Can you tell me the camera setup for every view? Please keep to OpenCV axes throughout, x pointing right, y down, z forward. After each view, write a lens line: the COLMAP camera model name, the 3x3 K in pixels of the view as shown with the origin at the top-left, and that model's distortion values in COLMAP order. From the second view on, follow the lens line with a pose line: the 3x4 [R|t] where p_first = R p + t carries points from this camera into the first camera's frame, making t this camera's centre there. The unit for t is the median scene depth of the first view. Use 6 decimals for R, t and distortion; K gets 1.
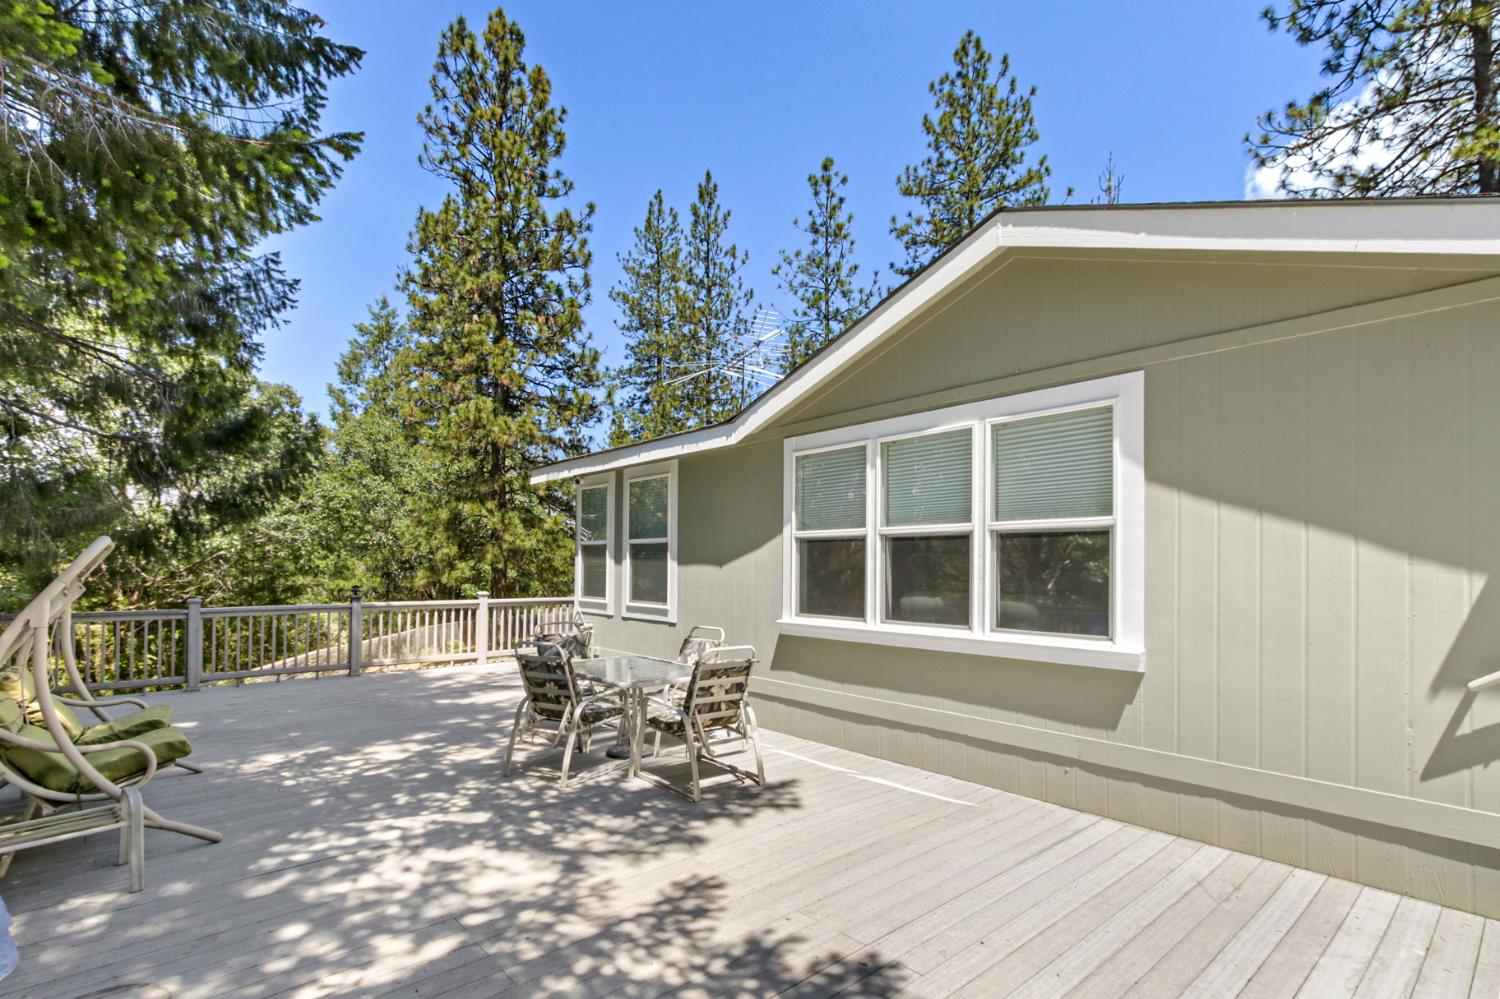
lens RADIAL K [[694.4, 0, 675.8], [0, 694.4, 557.4], [0, 0, 1]] dist [-0.005052, 0.002662]
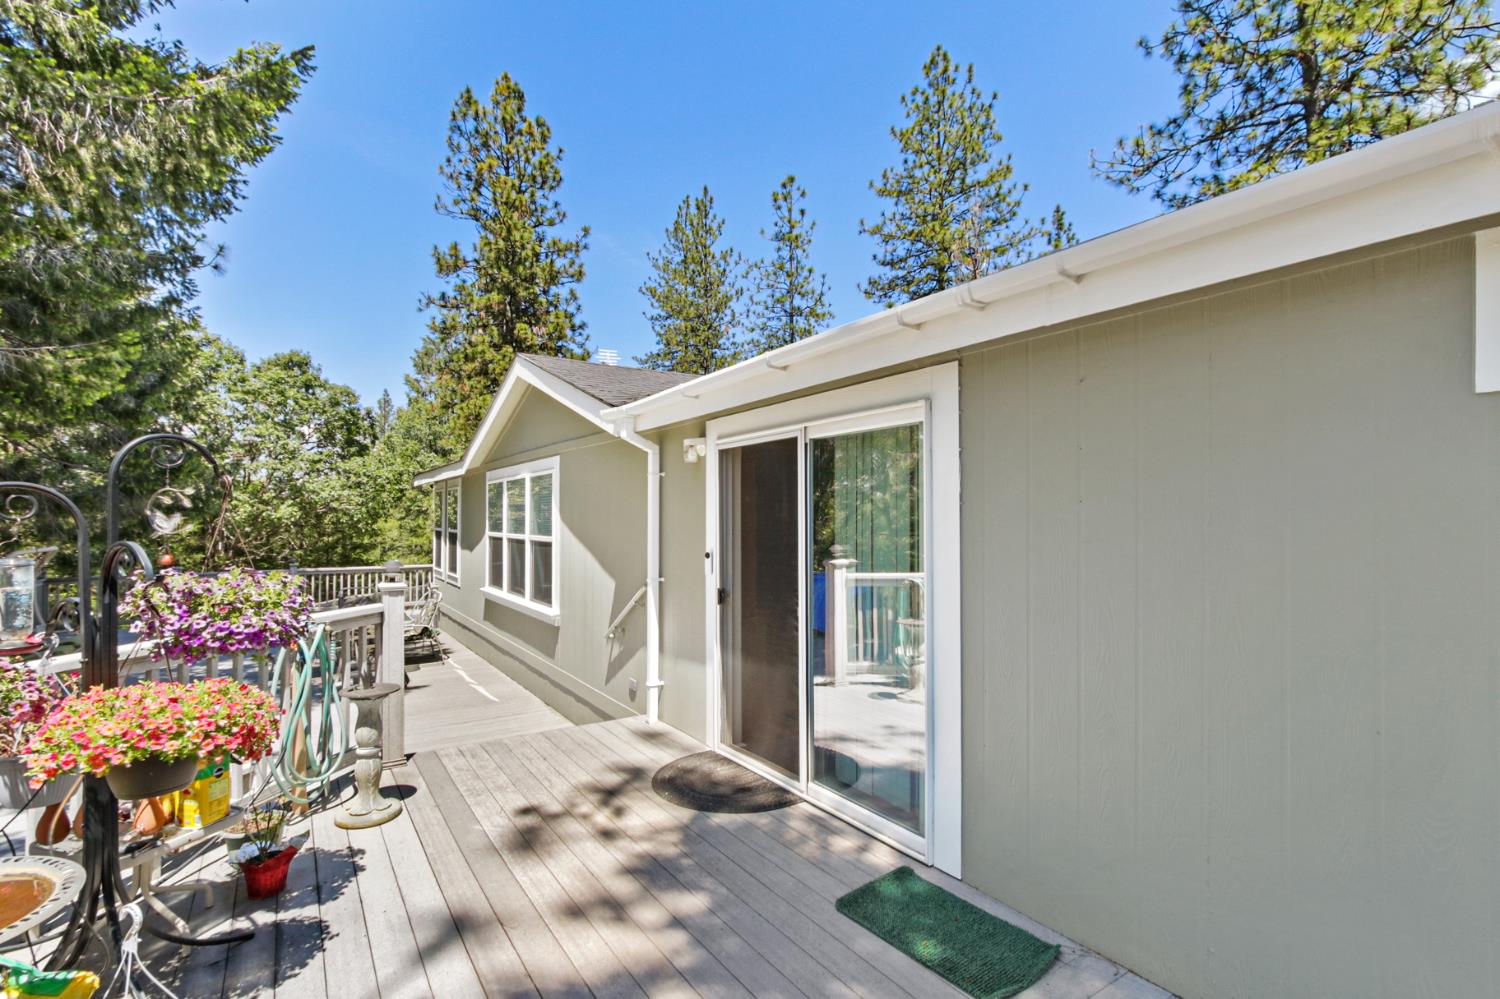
lens RADIAL K [[694.4, 0, 762.6], [0, 694.4, 511.6], [0, 0, 1]] dist [-0.005052, 0.002662]
pose [[0.993360, 0.002470, -0.115020, 0.353283], [-0.001373, 0.999953, 0.009615, -0.035913], [0.115038, -0.009393, 0.993317, -0.173193]]
